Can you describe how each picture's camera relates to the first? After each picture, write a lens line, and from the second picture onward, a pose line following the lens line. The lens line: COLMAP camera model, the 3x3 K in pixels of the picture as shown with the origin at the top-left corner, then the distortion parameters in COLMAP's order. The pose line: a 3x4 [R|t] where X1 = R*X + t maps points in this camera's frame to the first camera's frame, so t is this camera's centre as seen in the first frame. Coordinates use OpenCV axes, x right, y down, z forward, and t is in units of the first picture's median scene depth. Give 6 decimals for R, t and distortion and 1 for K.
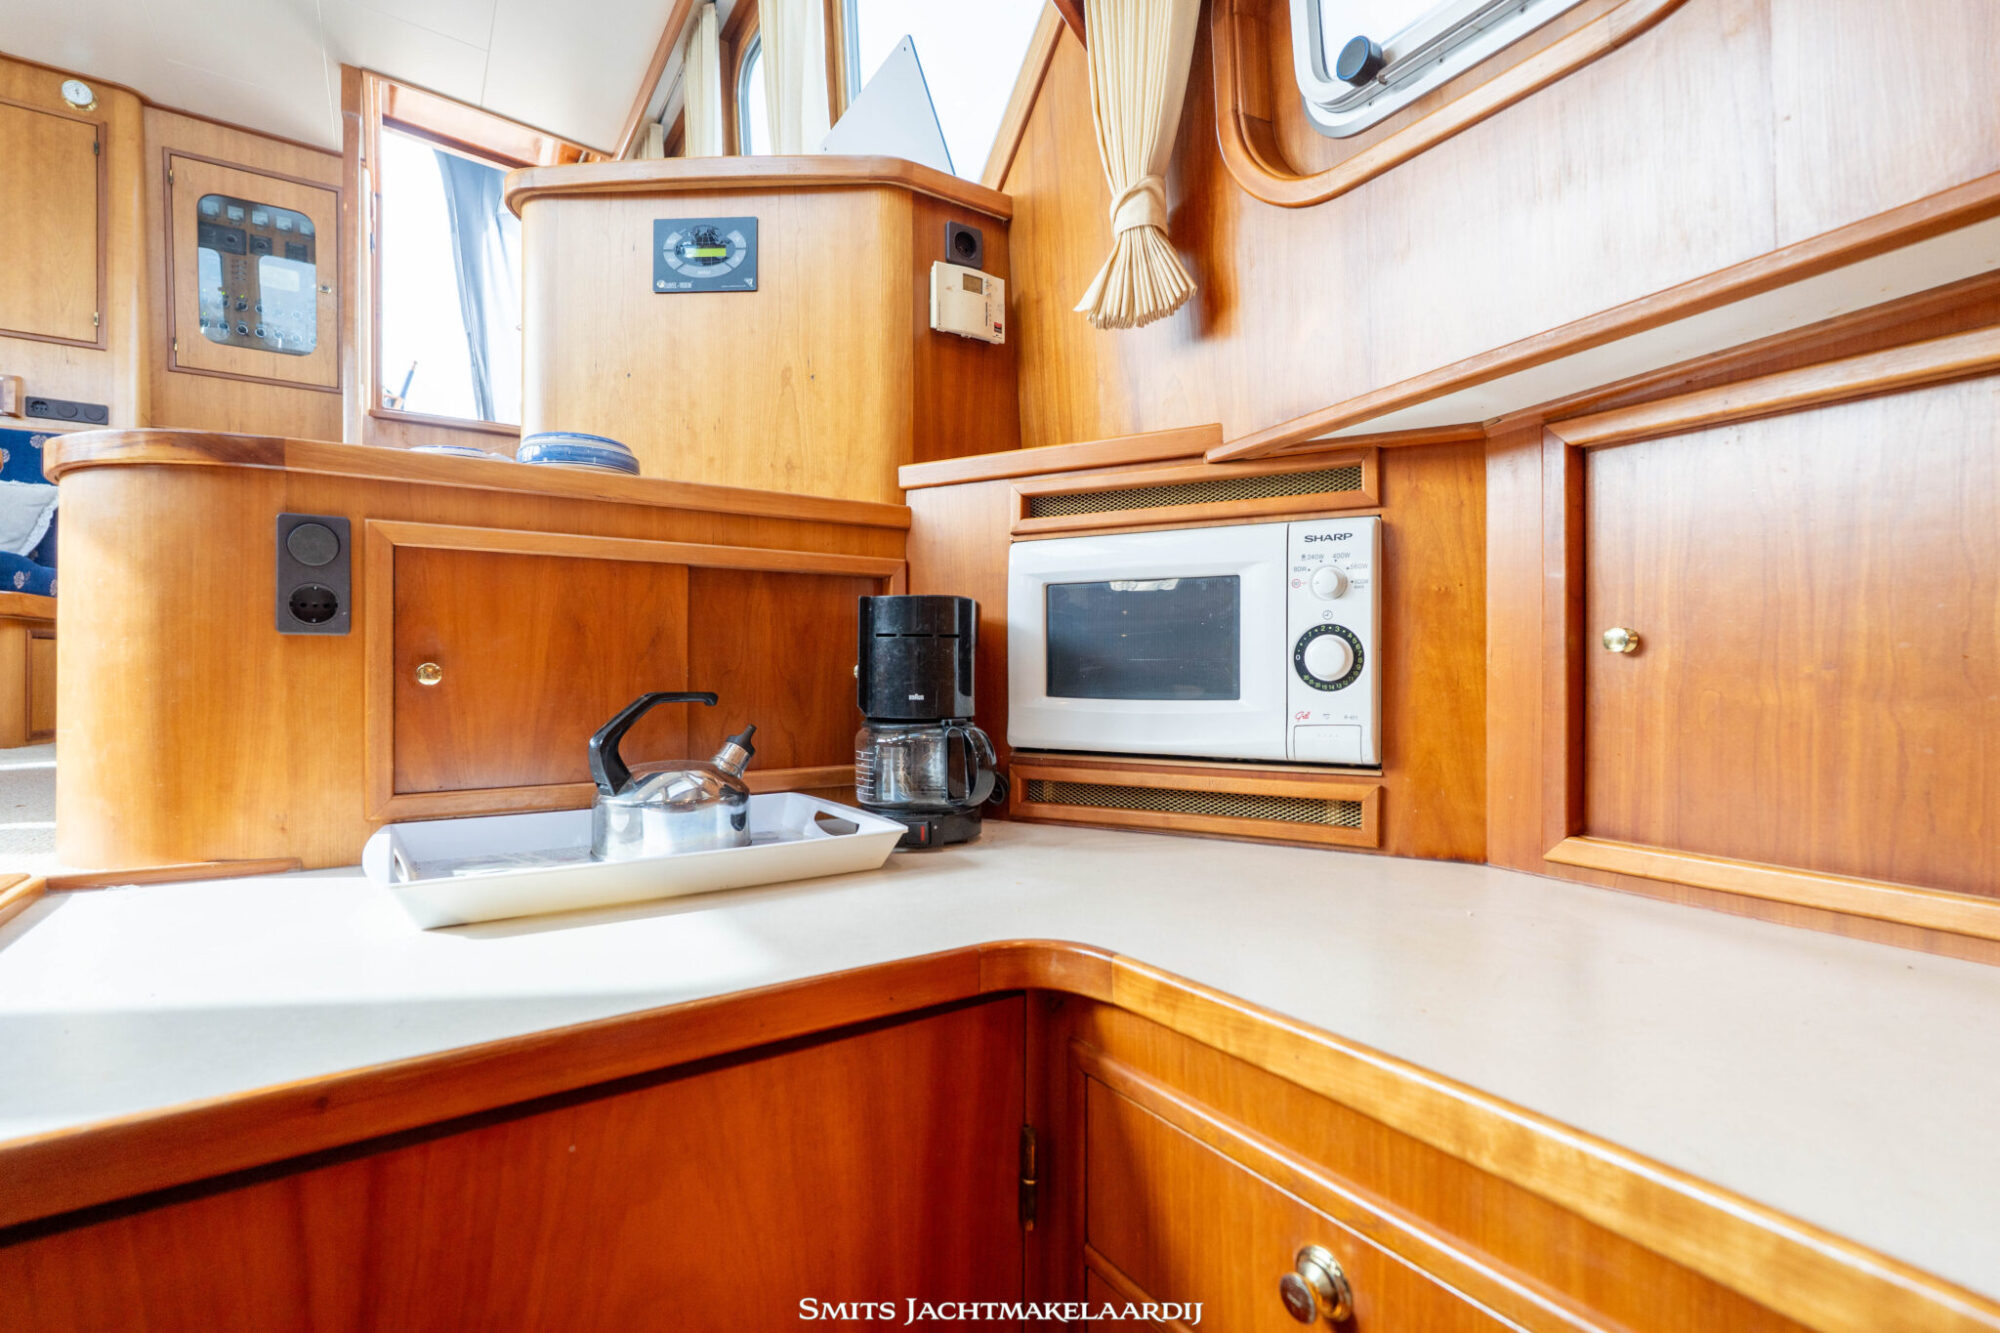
lens RADIAL K [[909.6, 0, 996.1], [0, 909.6, 666.9], [0, 0, 1]] dist [-0.004488, -0.000214]
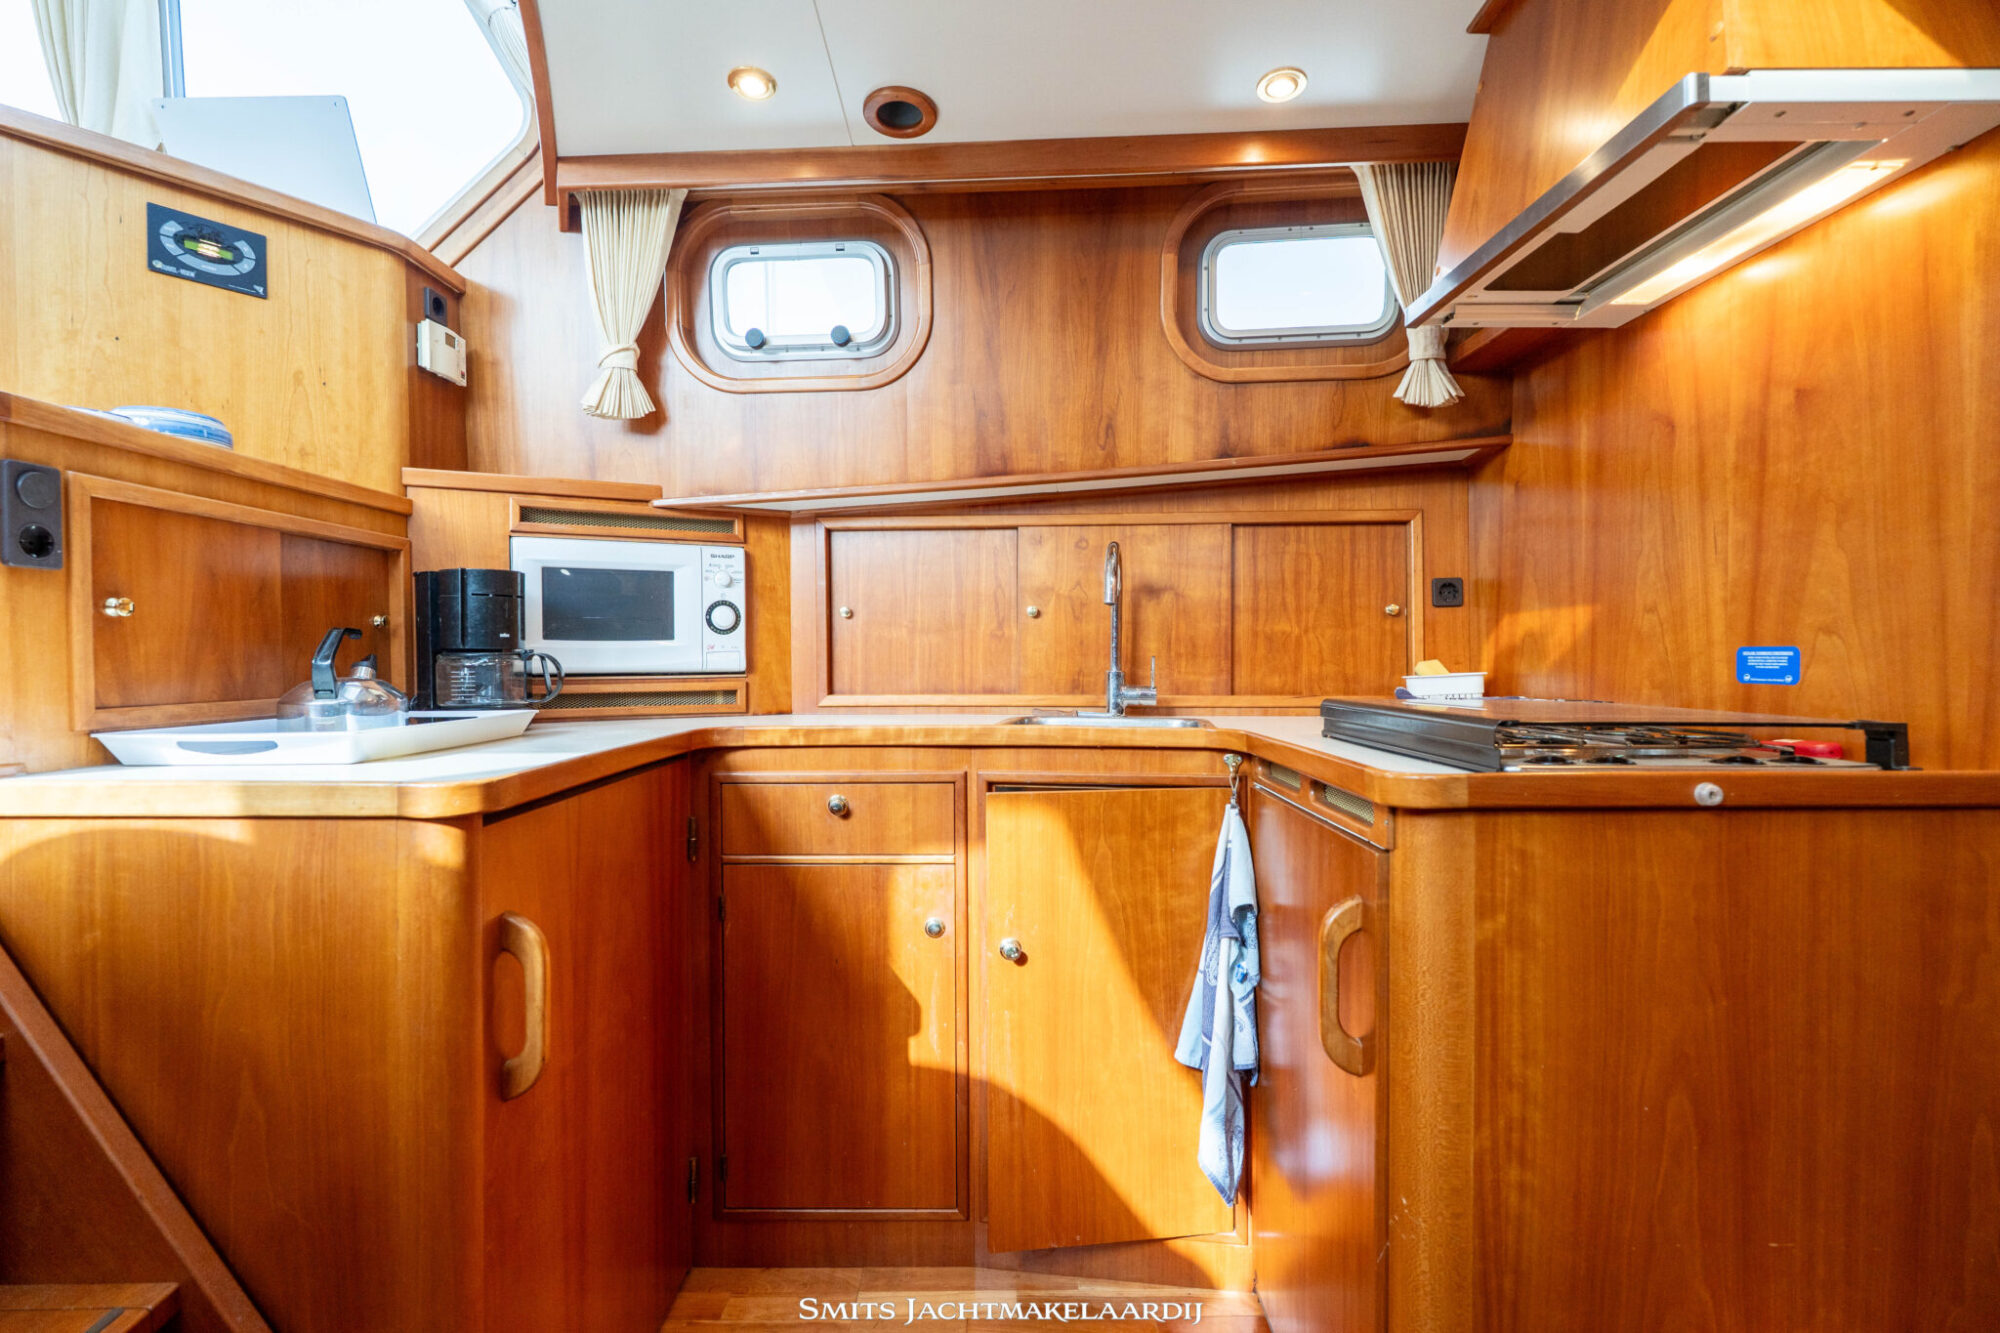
lens RADIAL K [[909.6, 0, 999.9], [0, 909.6, 664.4], [0, 0, 1]] dist [-0.004488, -0.000214]
pose [[0.557754, -0.012186, 0.829917, -0.900475], [0.006290, 0.999926, 0.010456, 0.071798], [-0.829983, -0.000612, 0.557789, -0.572223]]
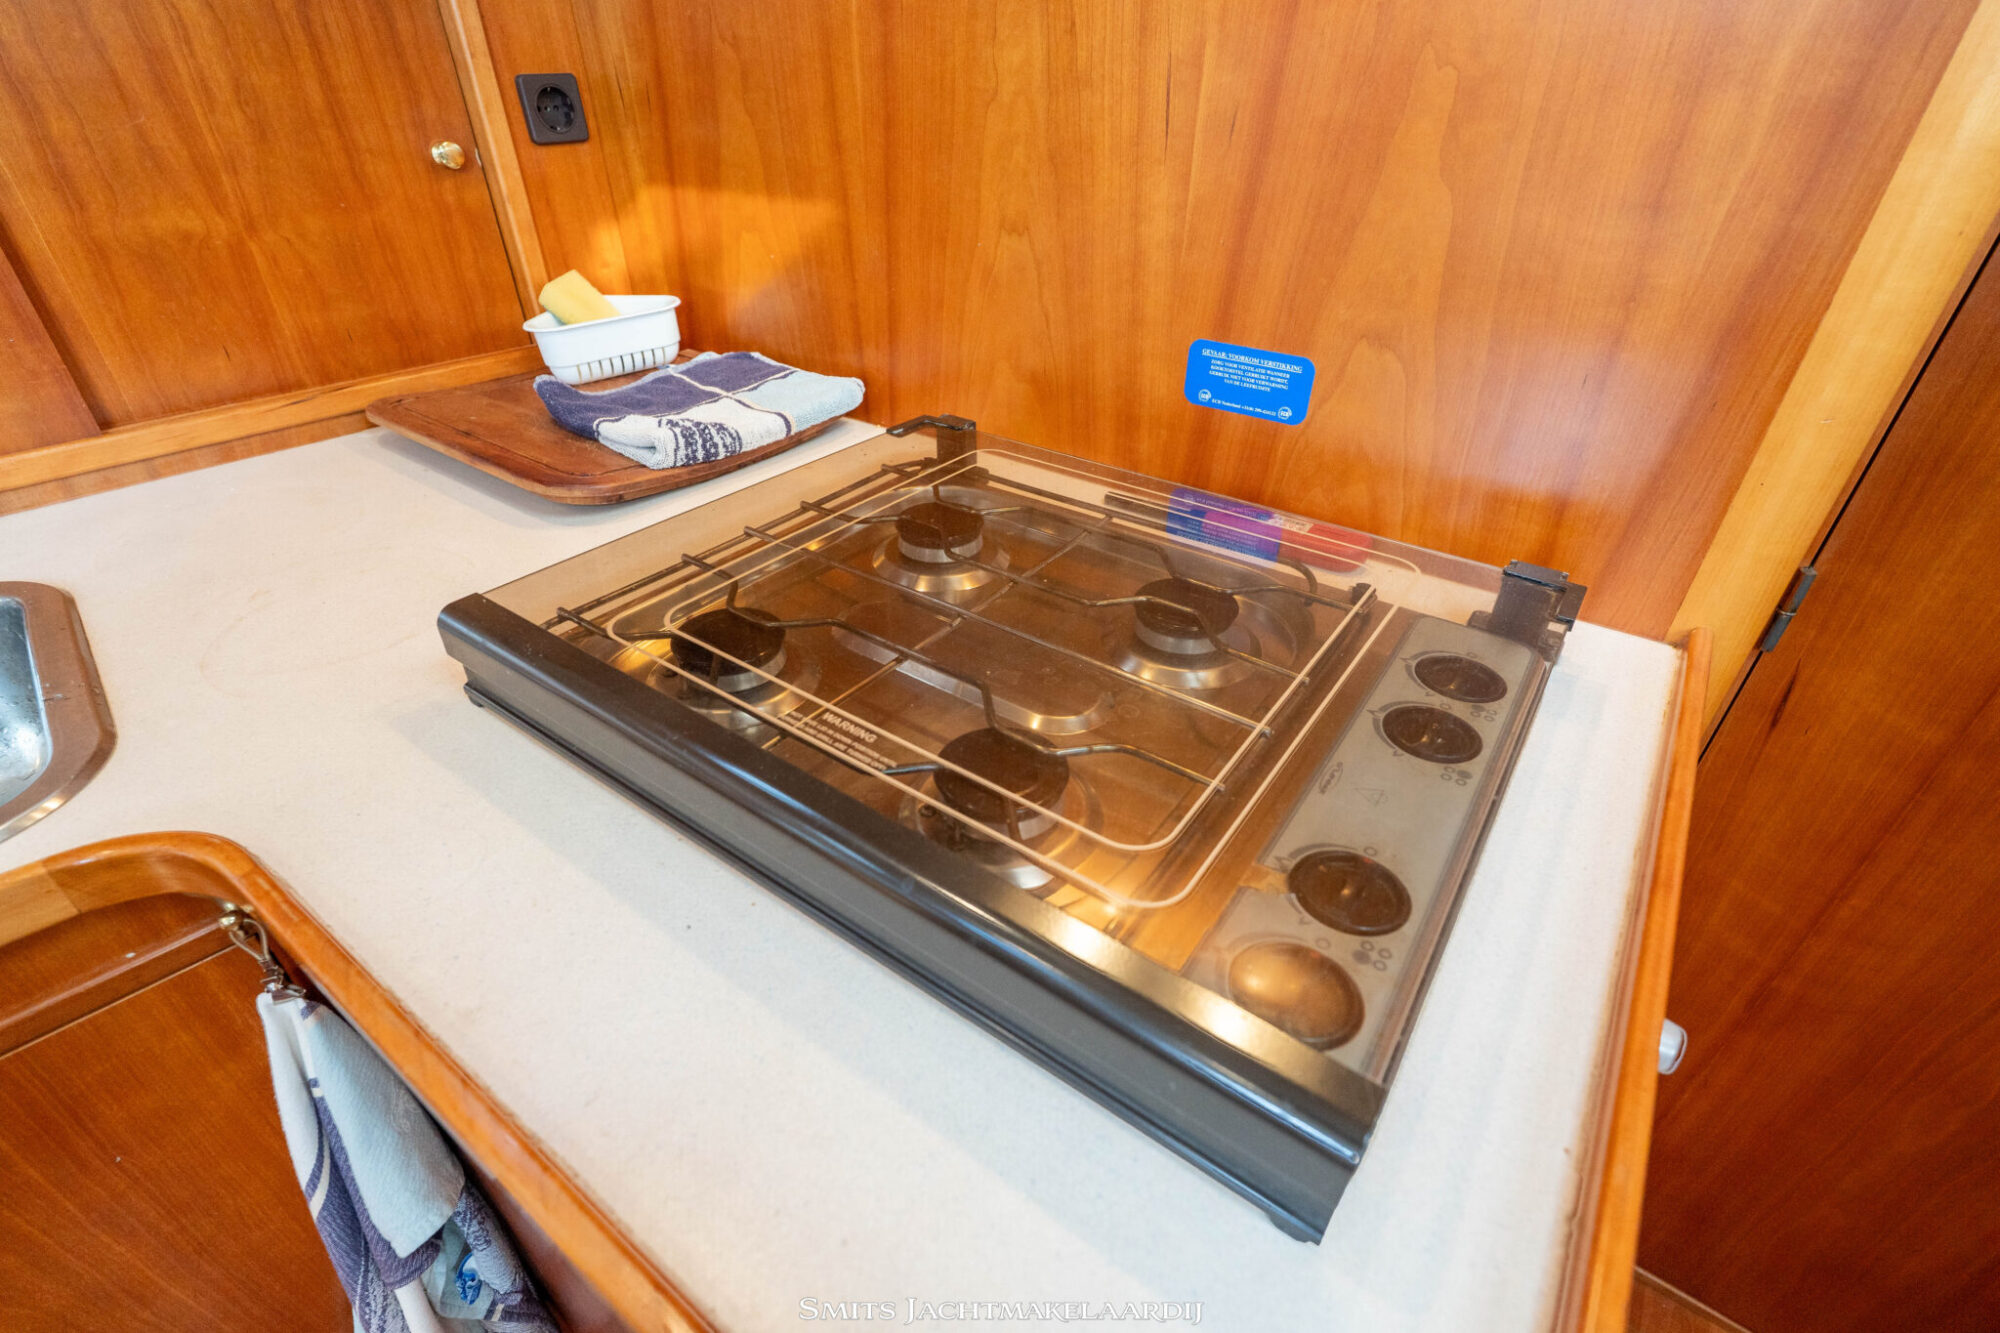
lens RADIAL K [[909.6, 0, 1000.4], [0, 909.6, 666.6], [0, 0, 1]] dist [-0.004488, -0.000214]
pose [[-0.345398, -0.531973, 0.773114, 0.049265], [-0.010043, 0.825863, 0.563782, -0.108585], [-0.938403, 0.186965, -0.290593, -0.340592]]
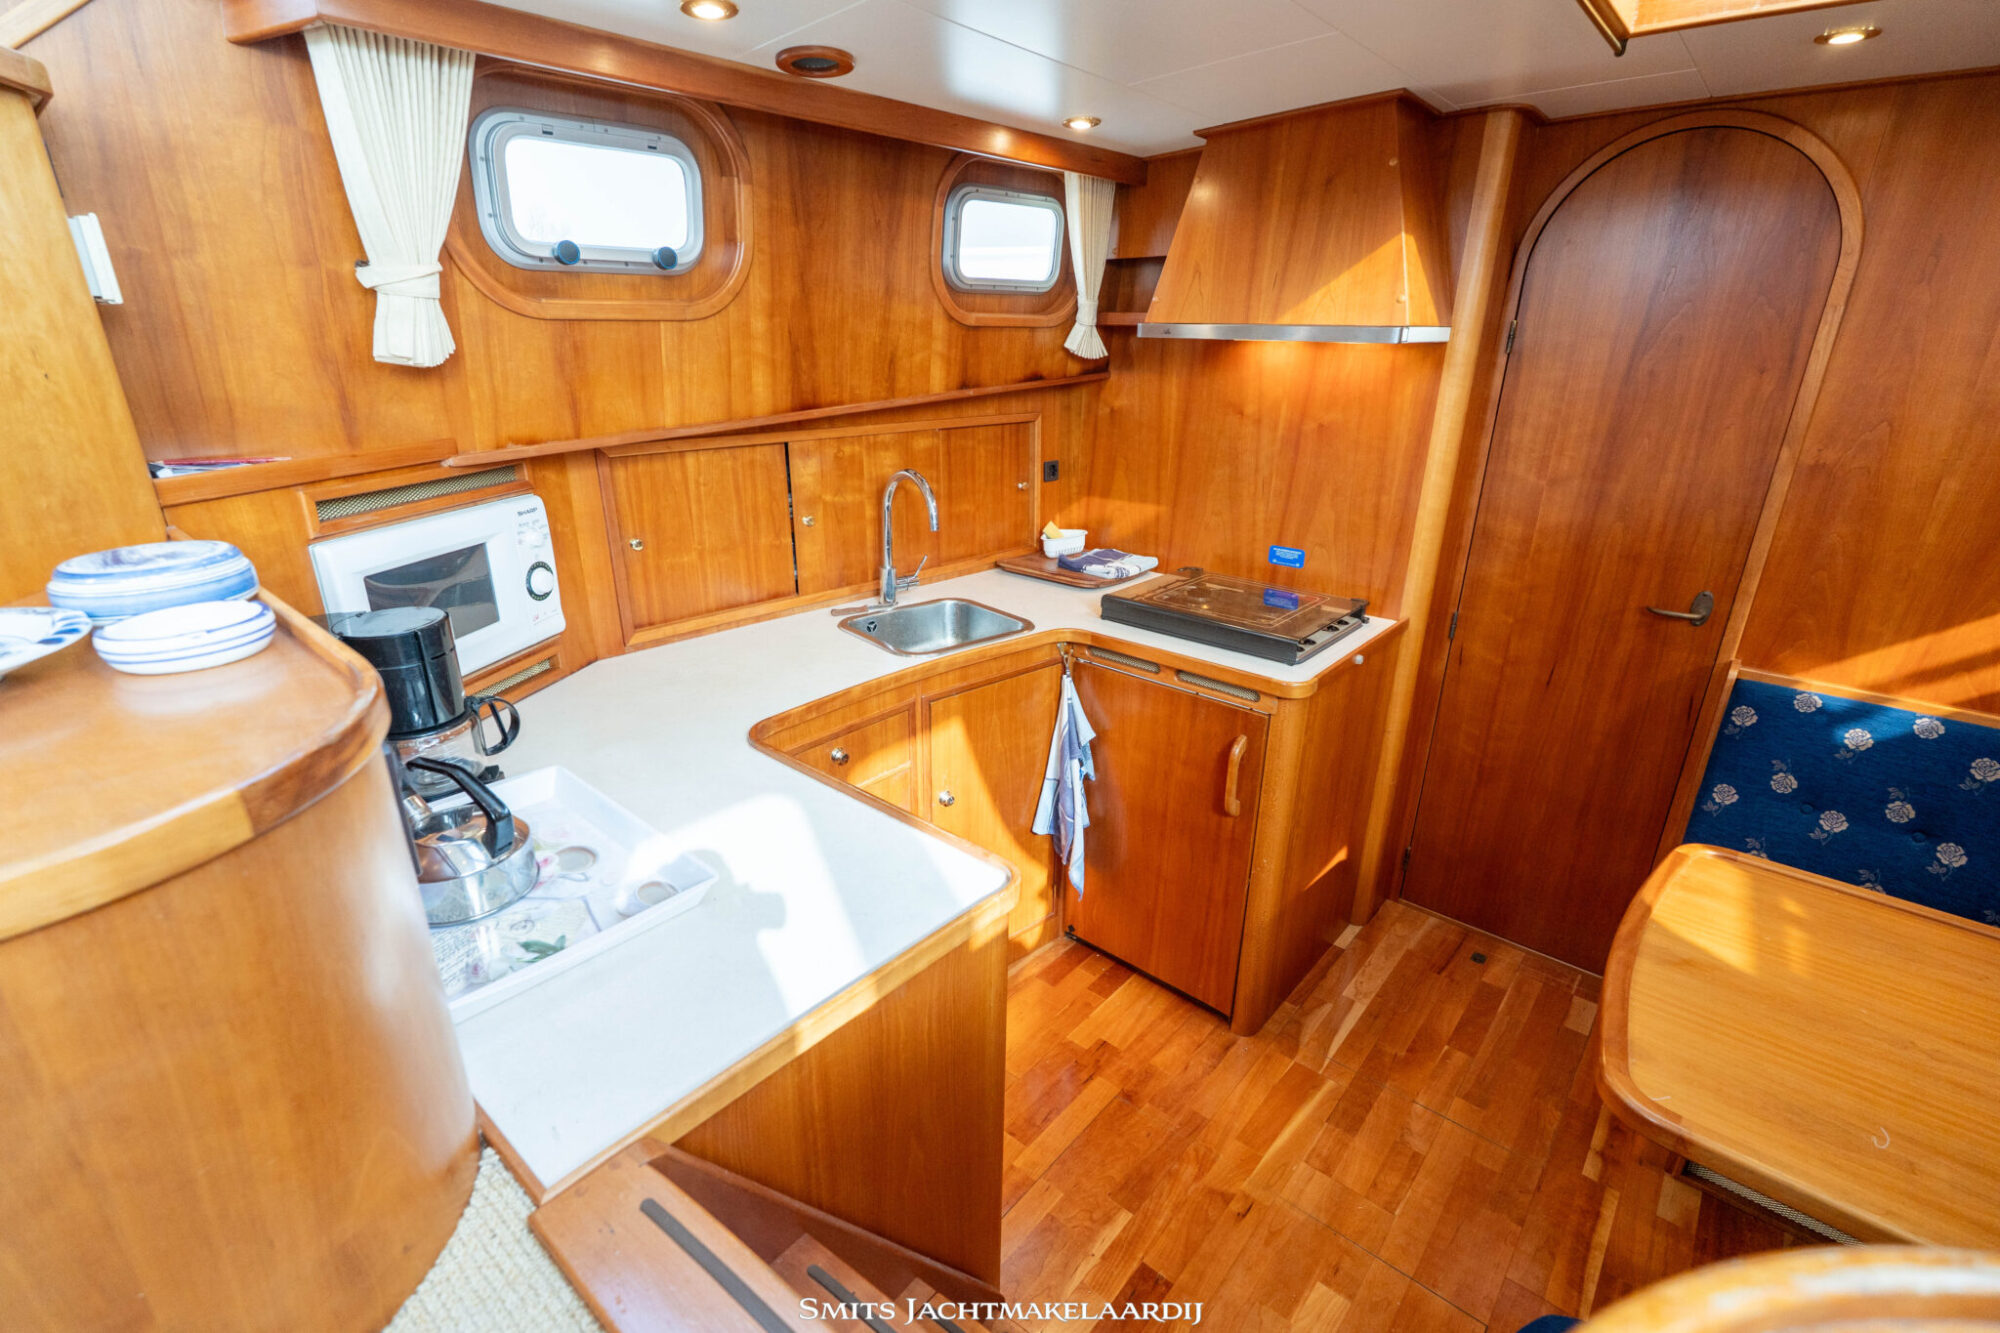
lens RADIAL K [[909.6, 0, 1004.5], [0, 909.6, 657.5], [0, 0, 1]] dist [-0.004488, -0.000214]
pose [[-0.261627, -0.331694, 0.906383, -1.416611], [-0.012858, 0.940207, 0.340361, -0.454199], [-0.965083, 0.077393, -0.250249, 0.571343]]
